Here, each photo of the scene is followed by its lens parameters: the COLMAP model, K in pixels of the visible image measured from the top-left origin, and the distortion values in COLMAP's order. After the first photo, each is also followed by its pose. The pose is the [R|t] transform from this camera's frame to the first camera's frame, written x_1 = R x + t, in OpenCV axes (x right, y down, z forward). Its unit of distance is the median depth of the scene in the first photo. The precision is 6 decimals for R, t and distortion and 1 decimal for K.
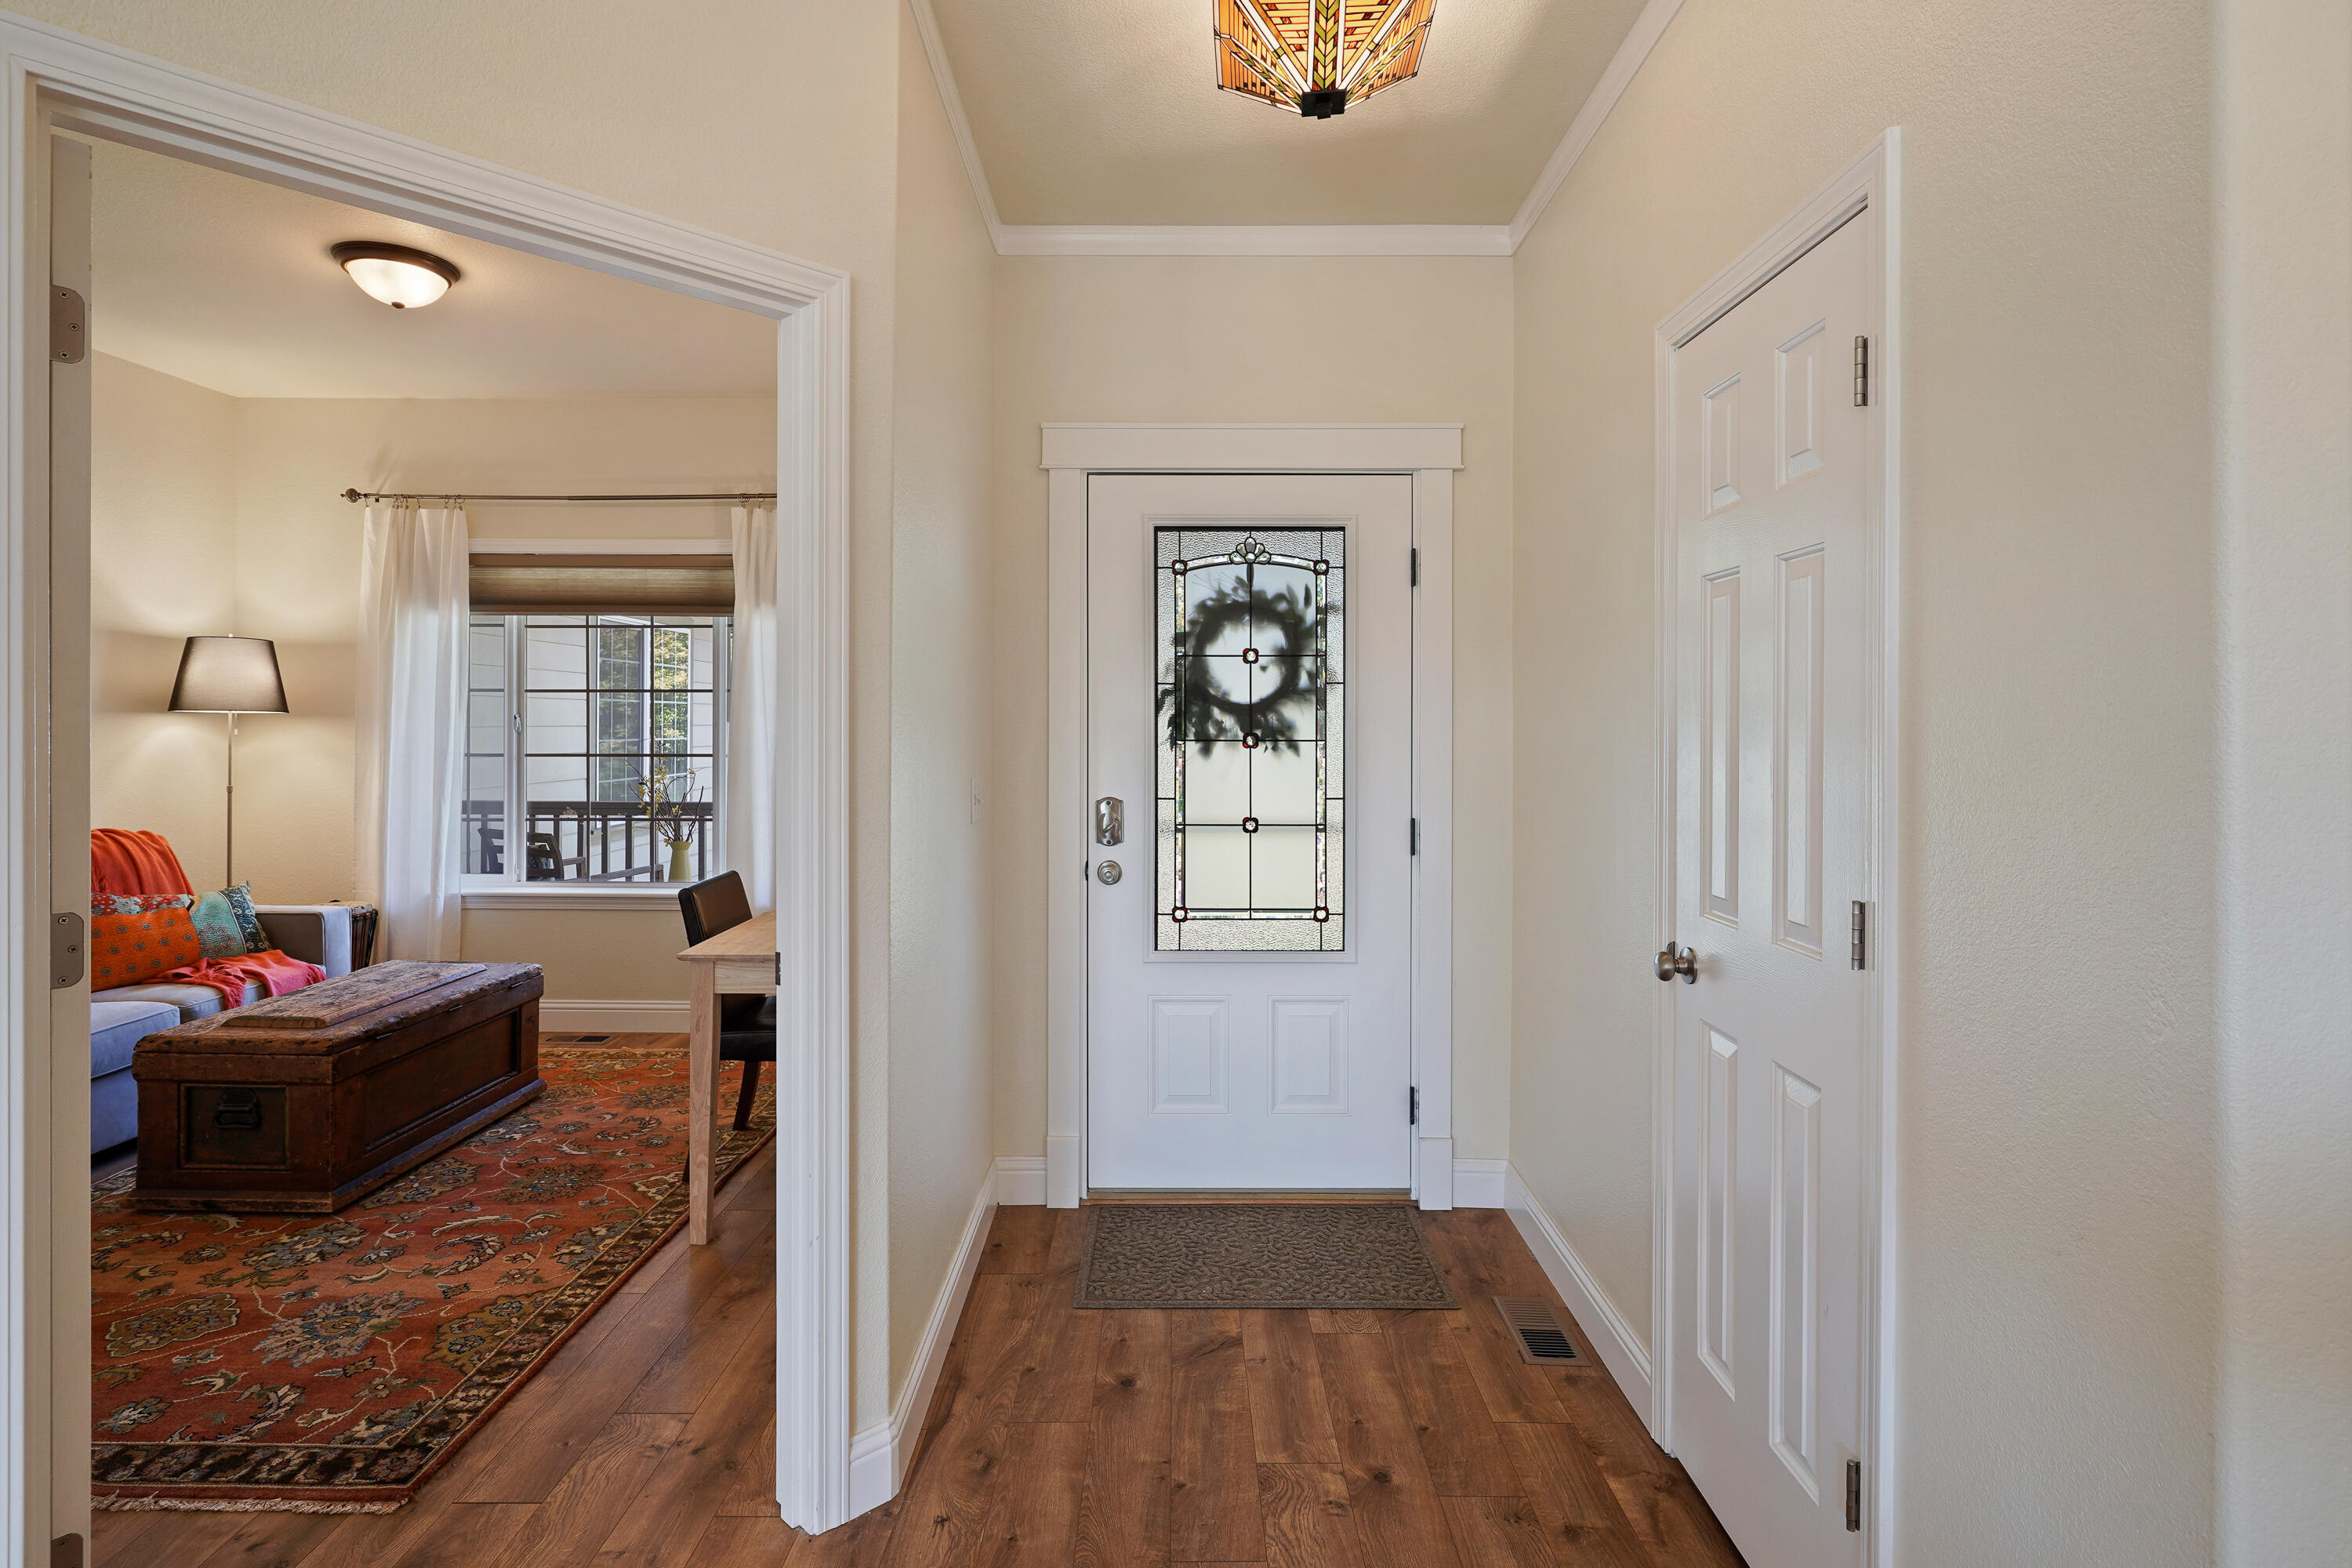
lens RADIAL K [[1163.0, 0, 1178.4], [0, 1163.0, 742.2], [0, 0, 1]] dist [-0.009311, 0.002002]
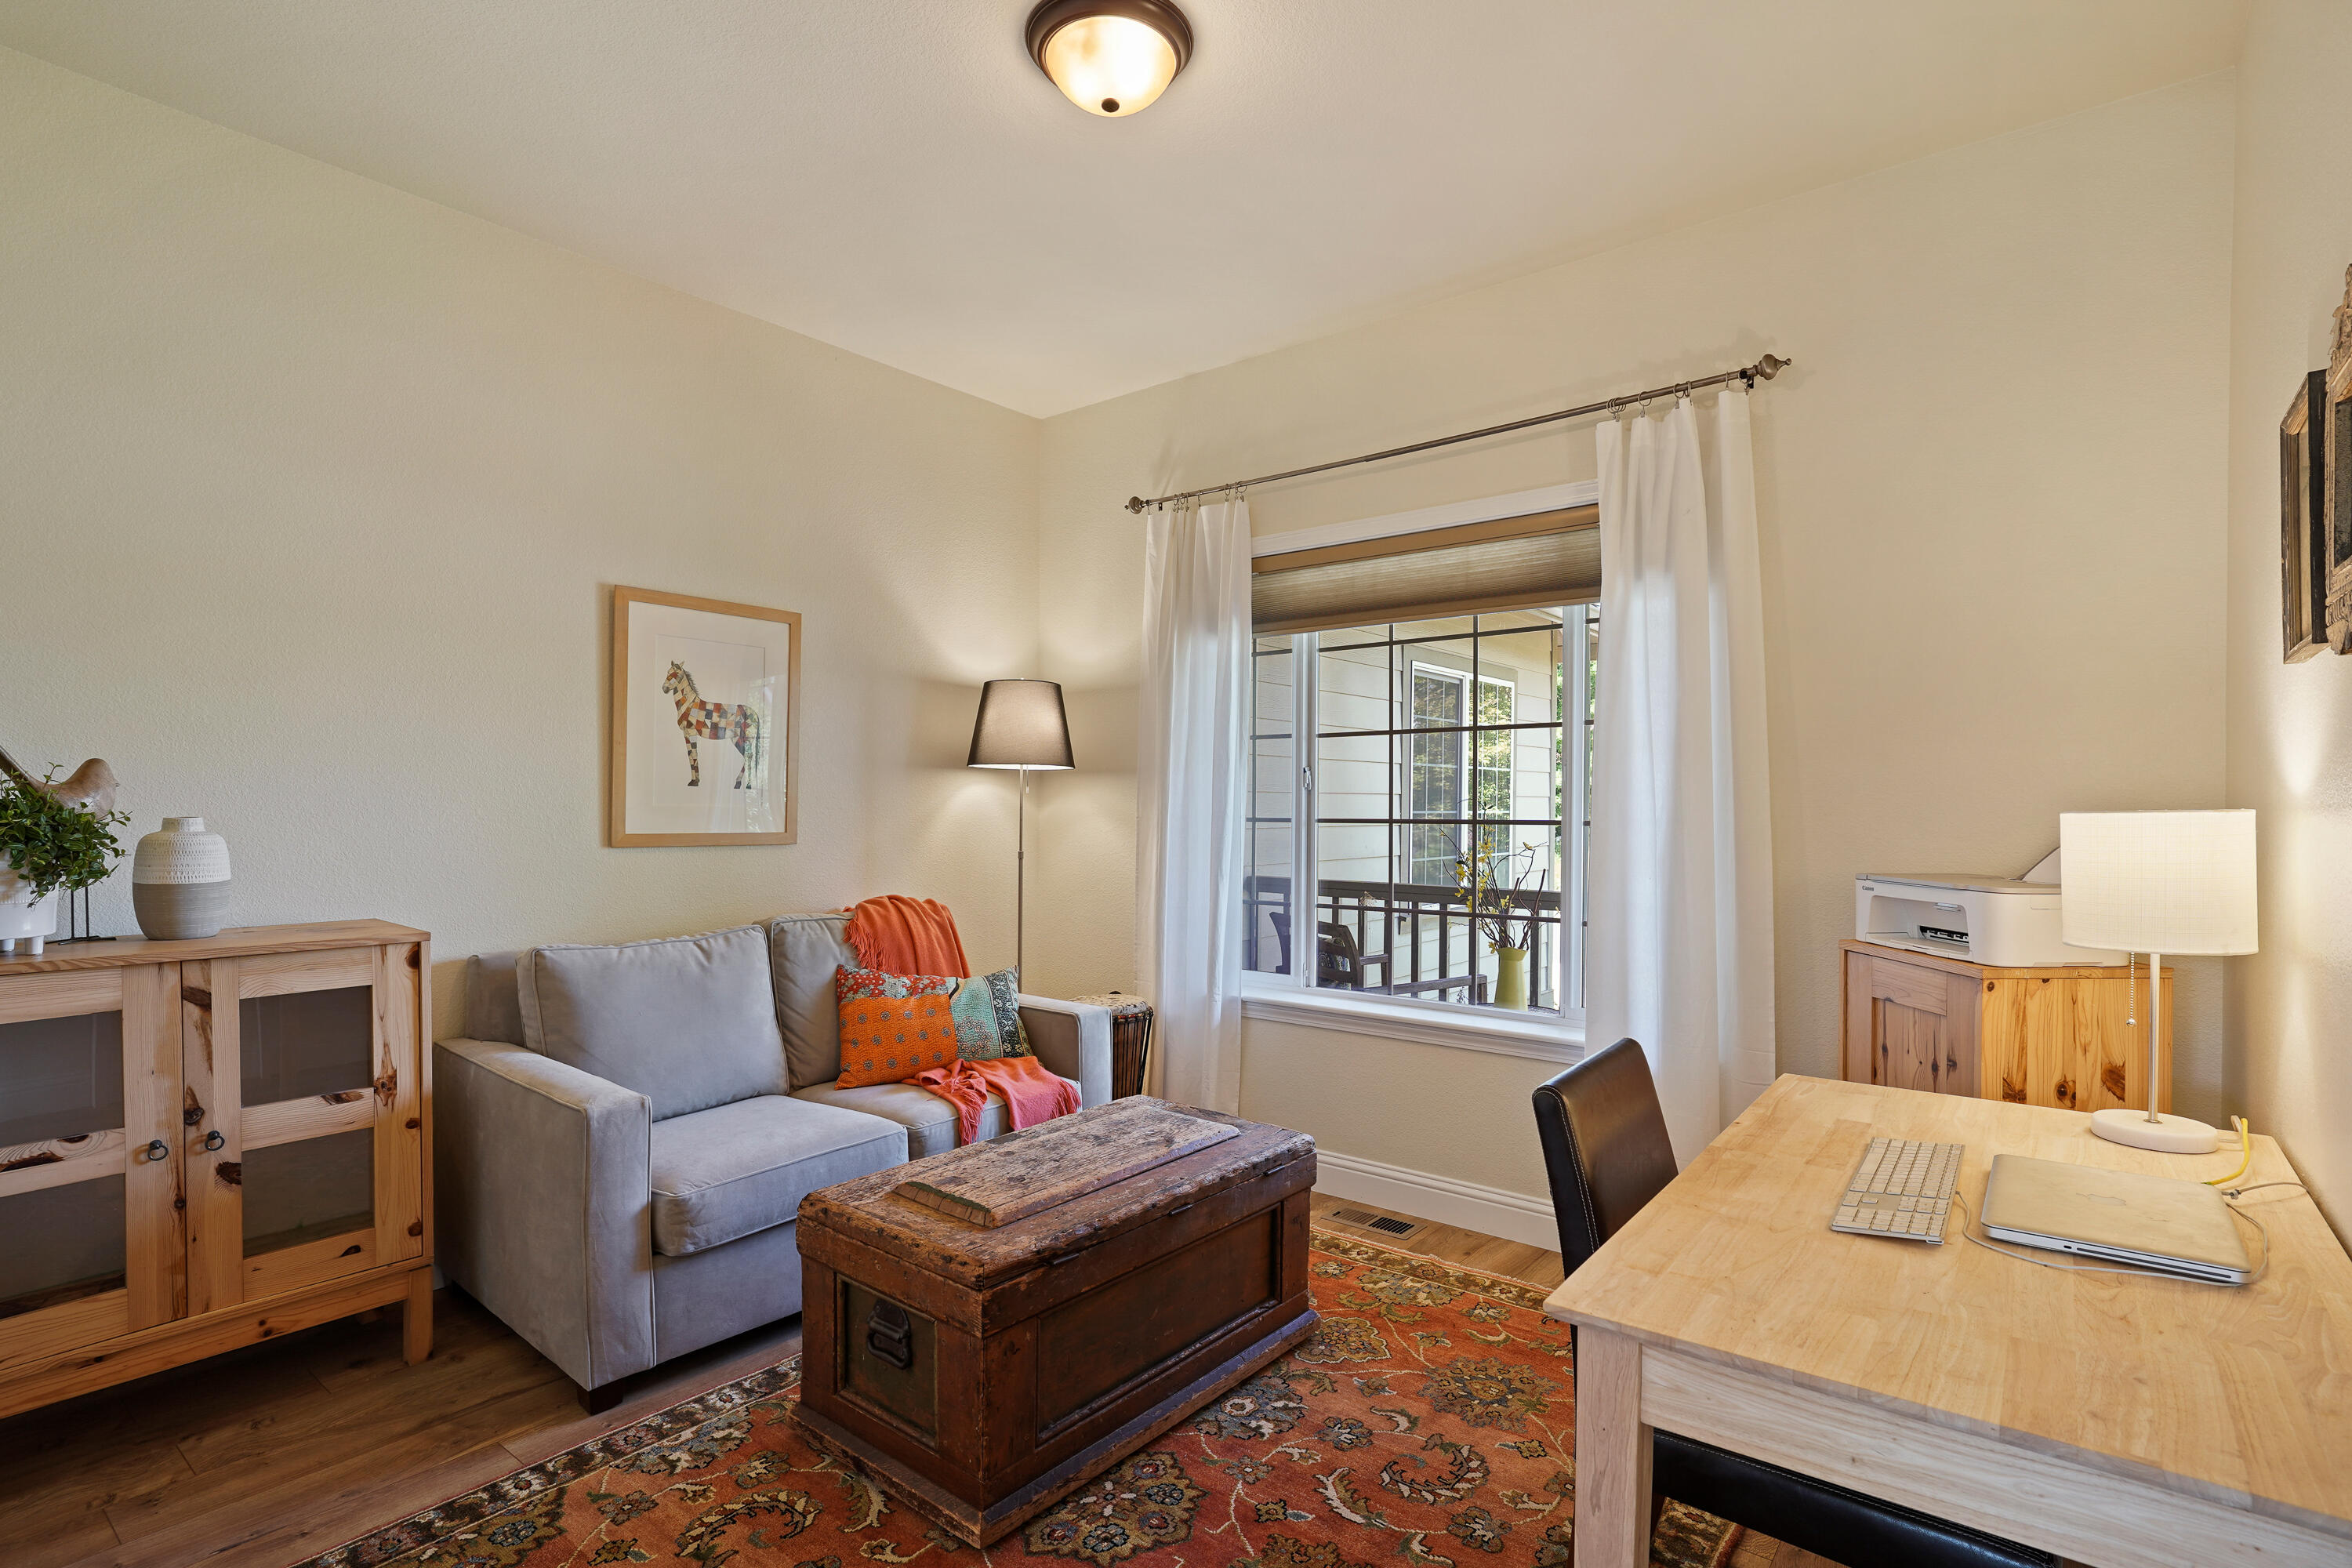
lens RADIAL K [[1163.0, 0, 1178.5], [0, 1163.0, 803.6], [0, 0, 1]] dist [-0.009311, 0.002002]
pose [[0.784038, -0.001727, -0.620711, -0.185354], [-0.009691, 0.999840, -0.015023, 0.014313], [0.620638, 0.017794, 0.783896, 0.398497]]
